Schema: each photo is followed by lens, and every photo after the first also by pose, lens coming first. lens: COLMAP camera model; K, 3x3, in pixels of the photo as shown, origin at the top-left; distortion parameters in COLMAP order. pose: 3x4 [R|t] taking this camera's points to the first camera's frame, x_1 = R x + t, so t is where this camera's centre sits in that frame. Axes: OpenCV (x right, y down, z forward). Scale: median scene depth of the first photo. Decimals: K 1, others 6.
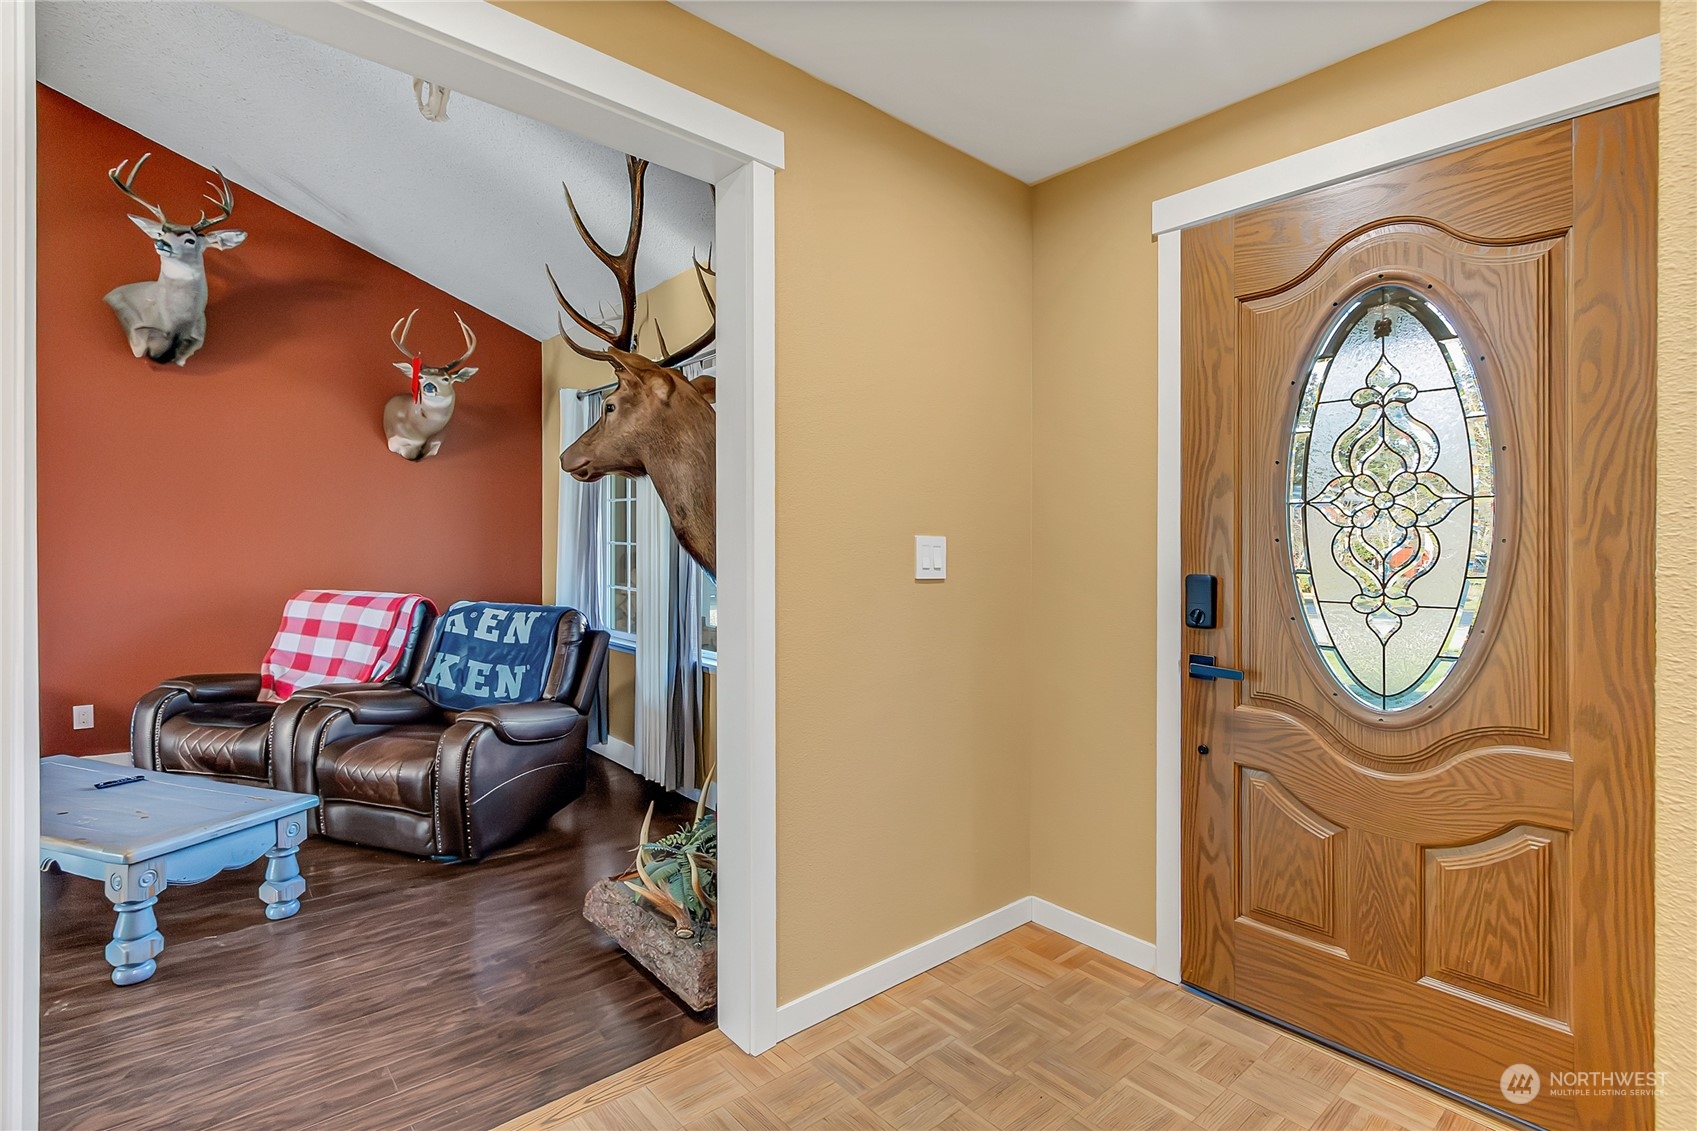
lens RADIAL K [[785.9, 0, 848.7], [0, 785.9, 560.3], [0, 0, 1]] dist [0.005603, -0.001751]
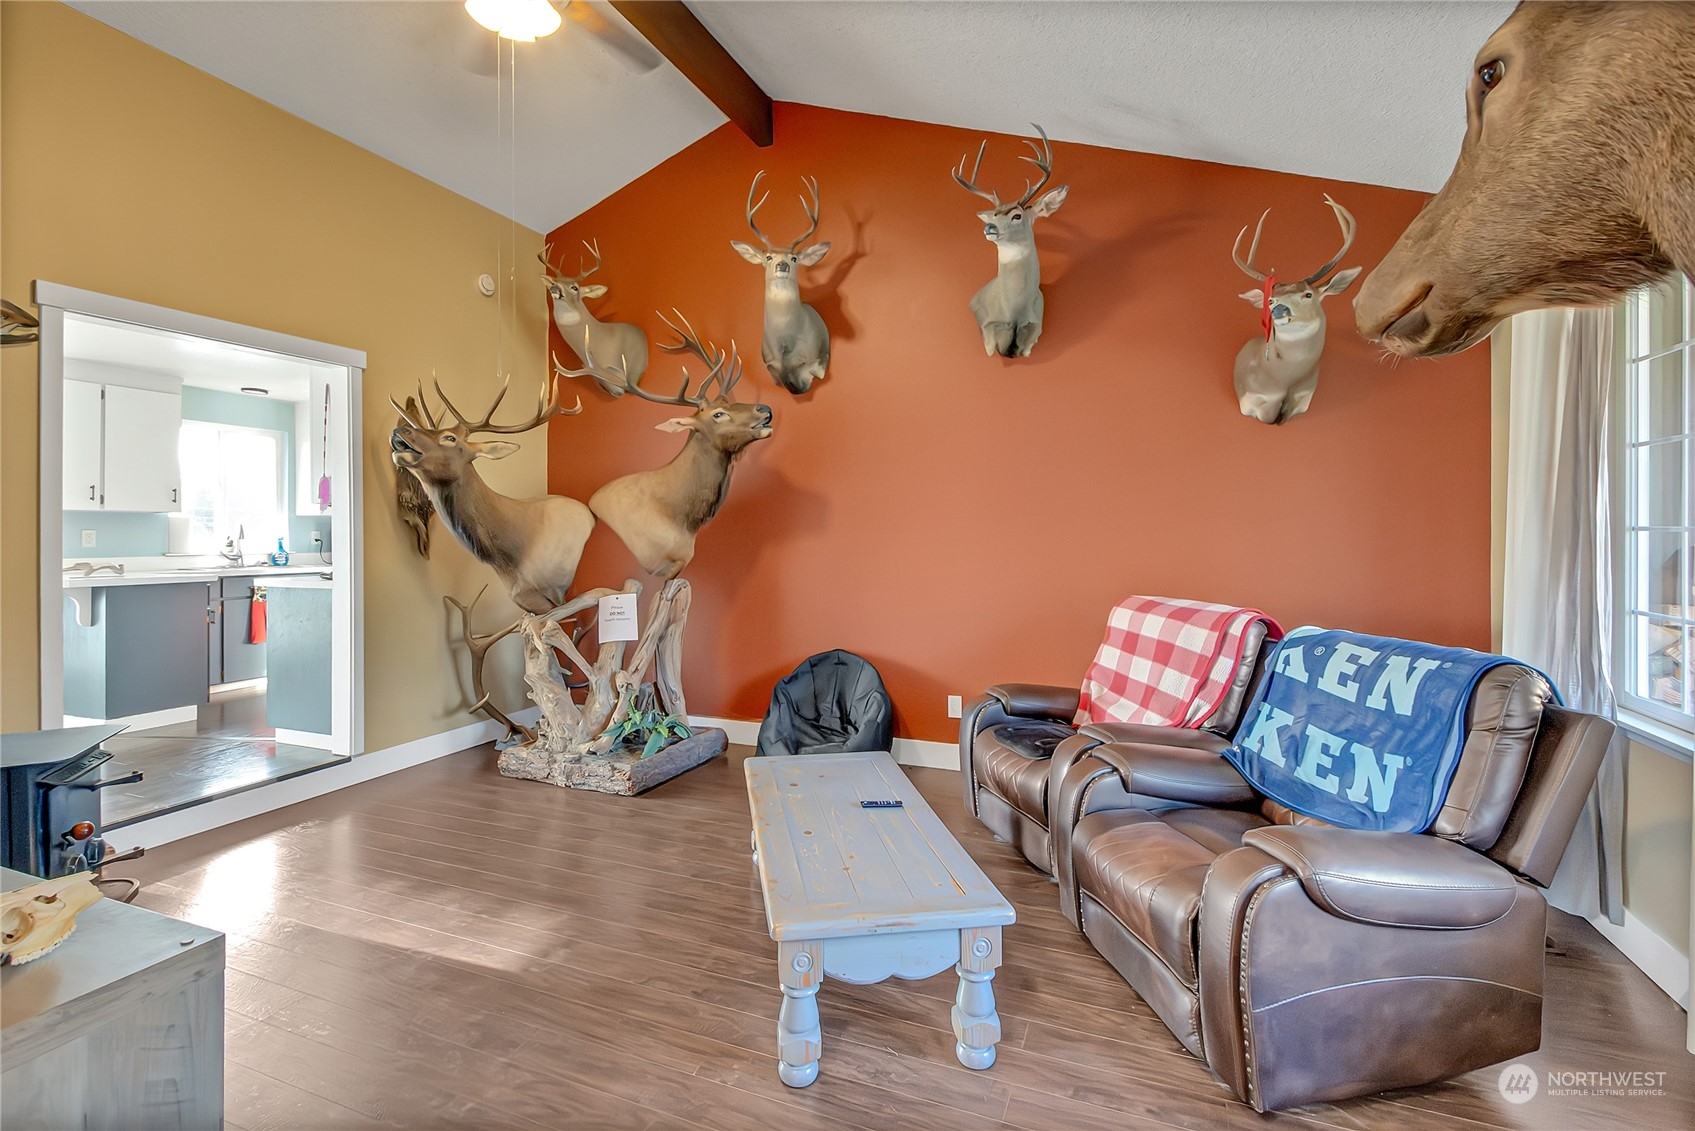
lens RADIAL K [[784.9, 0, 846.1], [0, 784.9, 554.2], [0, 0, 1]] dist [0.005603, -0.001751]
pose [[0.440663, 0.001267, -0.897672, -0.088144], [0.001591, 0.999996, 0.002192, -0.008450], [0.897671, -0.002394, 0.440660, 0.398672]]
